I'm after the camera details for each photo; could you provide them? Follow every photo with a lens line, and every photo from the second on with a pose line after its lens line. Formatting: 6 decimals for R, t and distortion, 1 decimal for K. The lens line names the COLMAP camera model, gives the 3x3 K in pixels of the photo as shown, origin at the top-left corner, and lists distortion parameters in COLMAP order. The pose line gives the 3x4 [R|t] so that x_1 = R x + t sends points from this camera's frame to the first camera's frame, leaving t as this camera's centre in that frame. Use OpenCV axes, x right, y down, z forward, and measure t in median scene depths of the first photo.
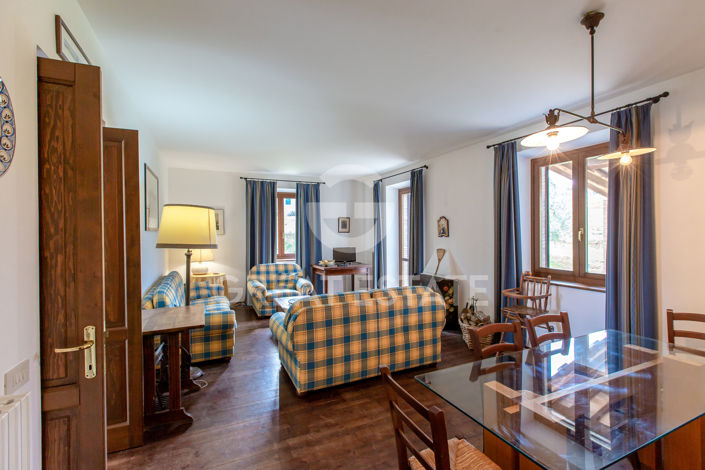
lens RADIAL K [[324.4, 0, 352.1], [0, 324.4, 232.1], [0, 0, 1]] dist [0.004763, 0.000689]
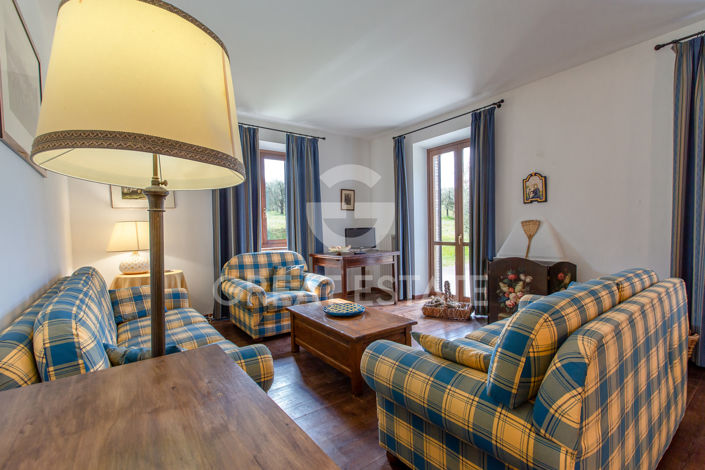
lens RADIAL K [[324.4, 0, 354.6], [0, 324.4, 238.9], [0, 0, 1]] dist [0.004763, 0.000689]
pose [[0.976747, -0.019070, 0.213546, -0.223920], [0.013877, 0.999571, 0.025789, 0.063157], [-0.213946, -0.022226, 0.976593, 0.376237]]
